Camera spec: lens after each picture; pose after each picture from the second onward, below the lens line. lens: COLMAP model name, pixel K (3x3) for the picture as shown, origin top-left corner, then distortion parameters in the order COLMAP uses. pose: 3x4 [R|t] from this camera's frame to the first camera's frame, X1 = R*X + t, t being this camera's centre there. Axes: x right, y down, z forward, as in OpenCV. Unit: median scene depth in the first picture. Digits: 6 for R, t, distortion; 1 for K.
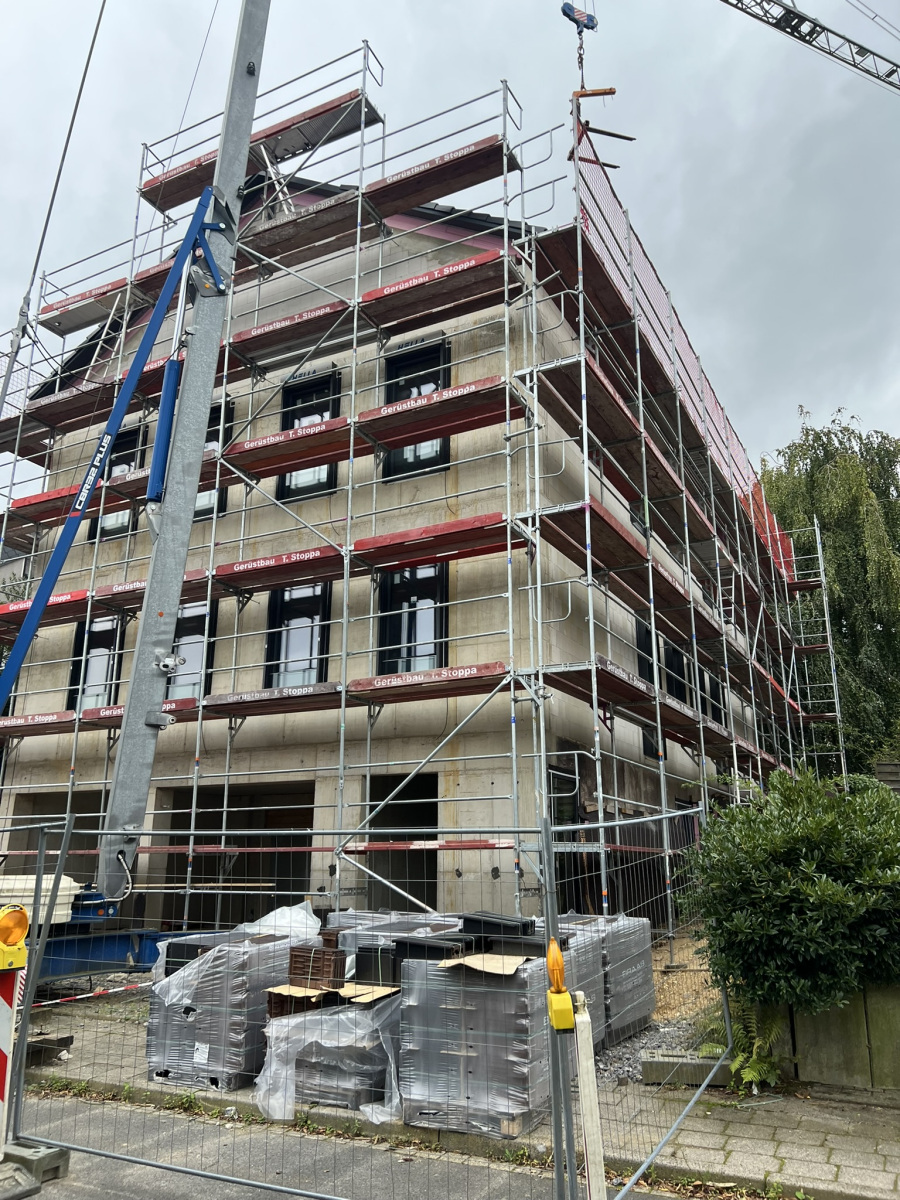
lens RADIAL K [[911.6, 0, 450.0], [0, 911.6, 600.0], [0, 0, 1]] dist [0.065985, -0.075955]
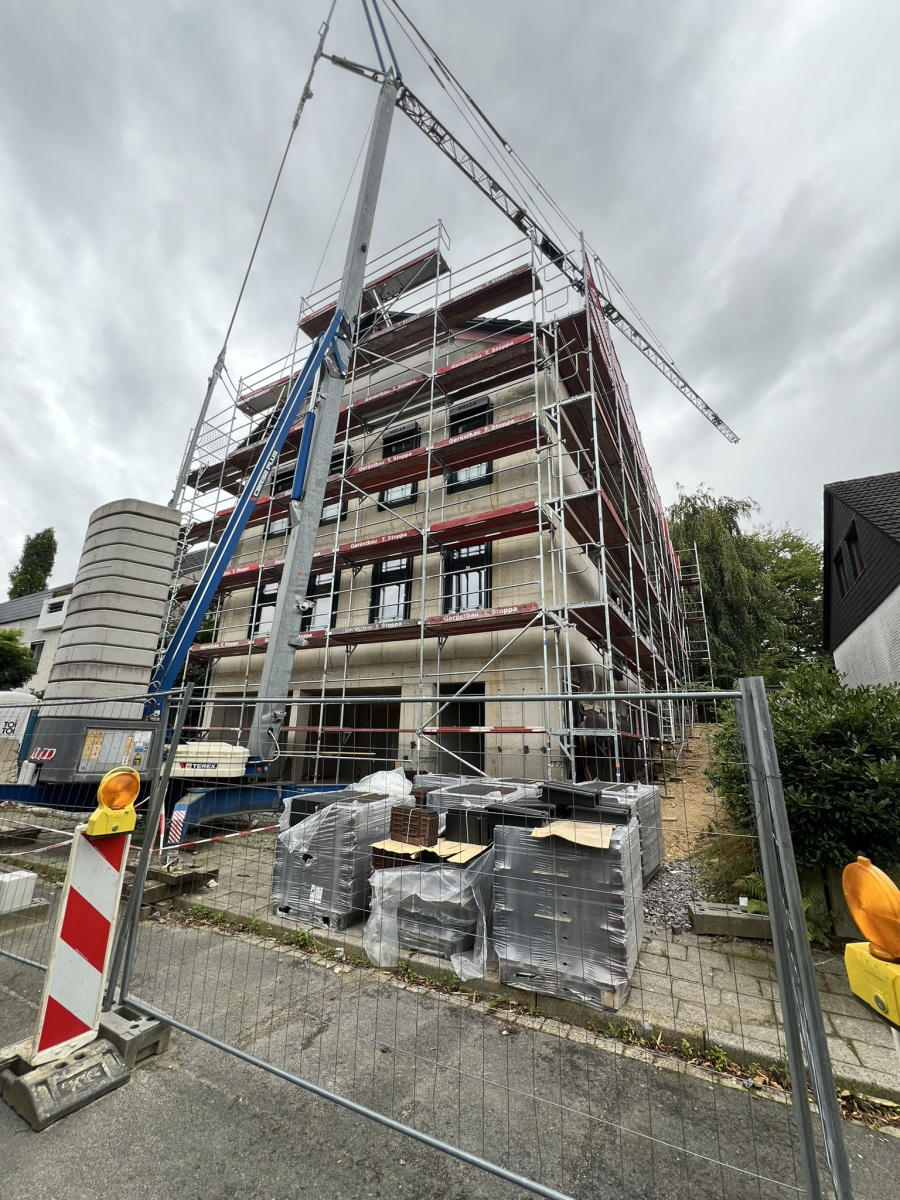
lens RADIAL K [[488.8, 0, 453.2], [0, 488.8, 601.7], [0, 0, 1]] dist [-0.001590, -0.000176]
pose [[0.999505, 0.014305, -0.028024, -0.046696], [-0.014405, 0.999891, -0.003379, 0.065655], [0.027972, 0.003781, 0.999602, 0.215945]]
